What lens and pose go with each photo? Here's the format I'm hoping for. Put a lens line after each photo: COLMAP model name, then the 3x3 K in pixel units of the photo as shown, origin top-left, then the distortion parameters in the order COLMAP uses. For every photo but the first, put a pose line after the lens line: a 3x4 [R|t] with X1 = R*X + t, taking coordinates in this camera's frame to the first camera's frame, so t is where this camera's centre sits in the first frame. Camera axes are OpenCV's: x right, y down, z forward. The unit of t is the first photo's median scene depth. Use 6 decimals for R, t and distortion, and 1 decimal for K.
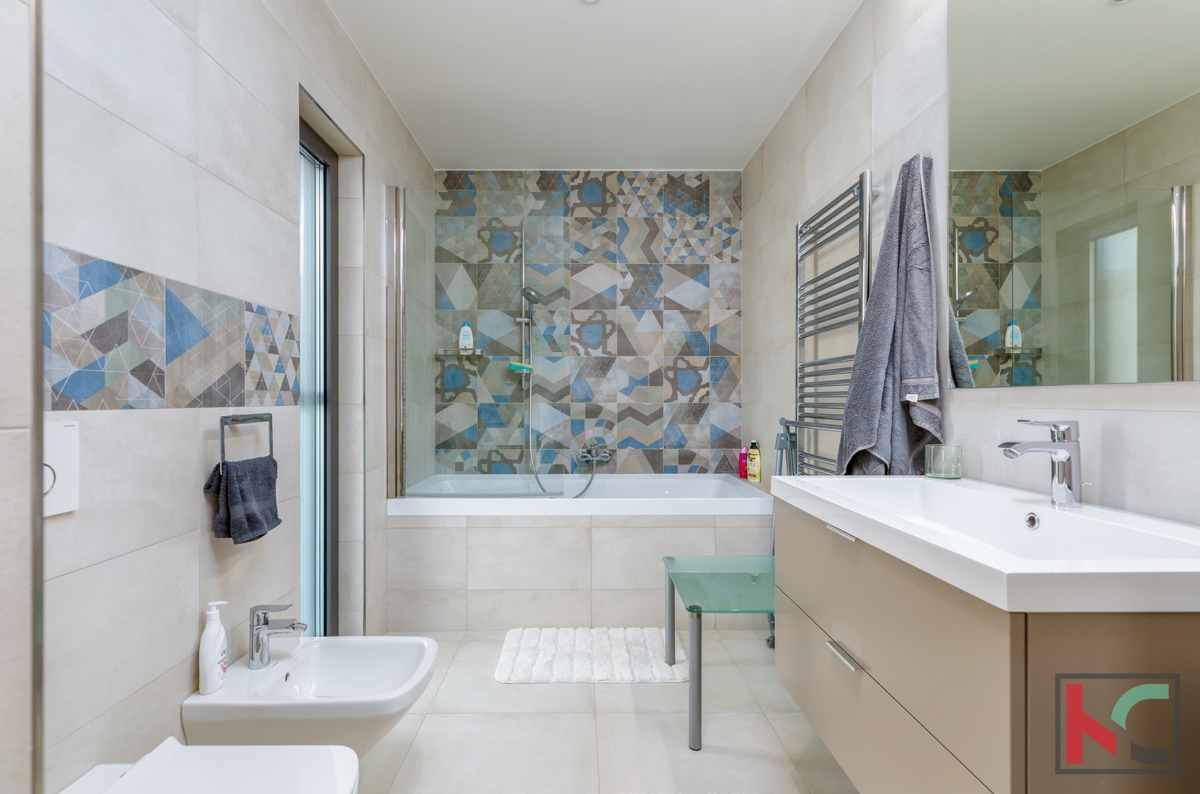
lens RADIAL K [[556.1, 0, 597.3], [0, 556.1, 395.8], [0, 0, 1]] dist [0.002254, 0.000362]
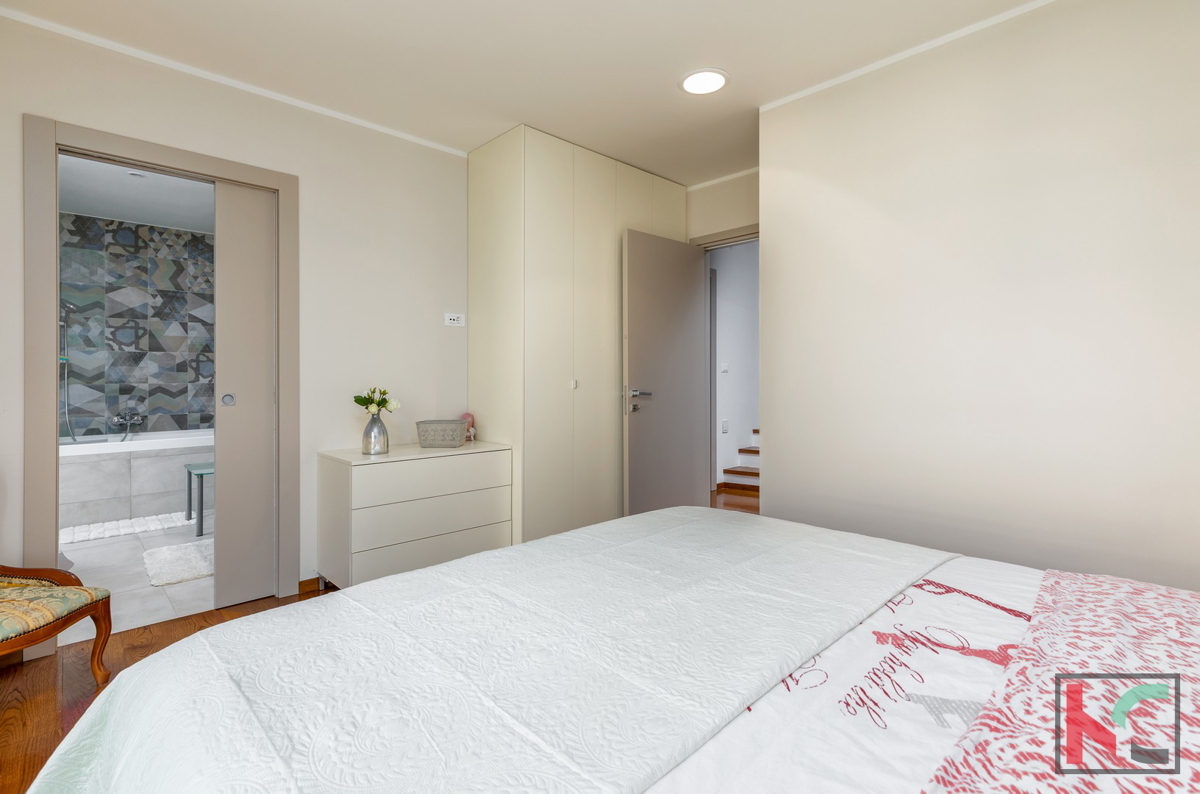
lens RADIAL K [[556.1, 0, 609.4], [0, 556.1, 373.3], [0, 0, 1]] dist [0.002254, 0.000362]
pose [[0.733529, 0.001128, 0.679658, -0.070451], [0.002792, 0.999985, -0.004673, -0.004320], [-0.679653, 0.005326, 0.733515, -0.897885]]
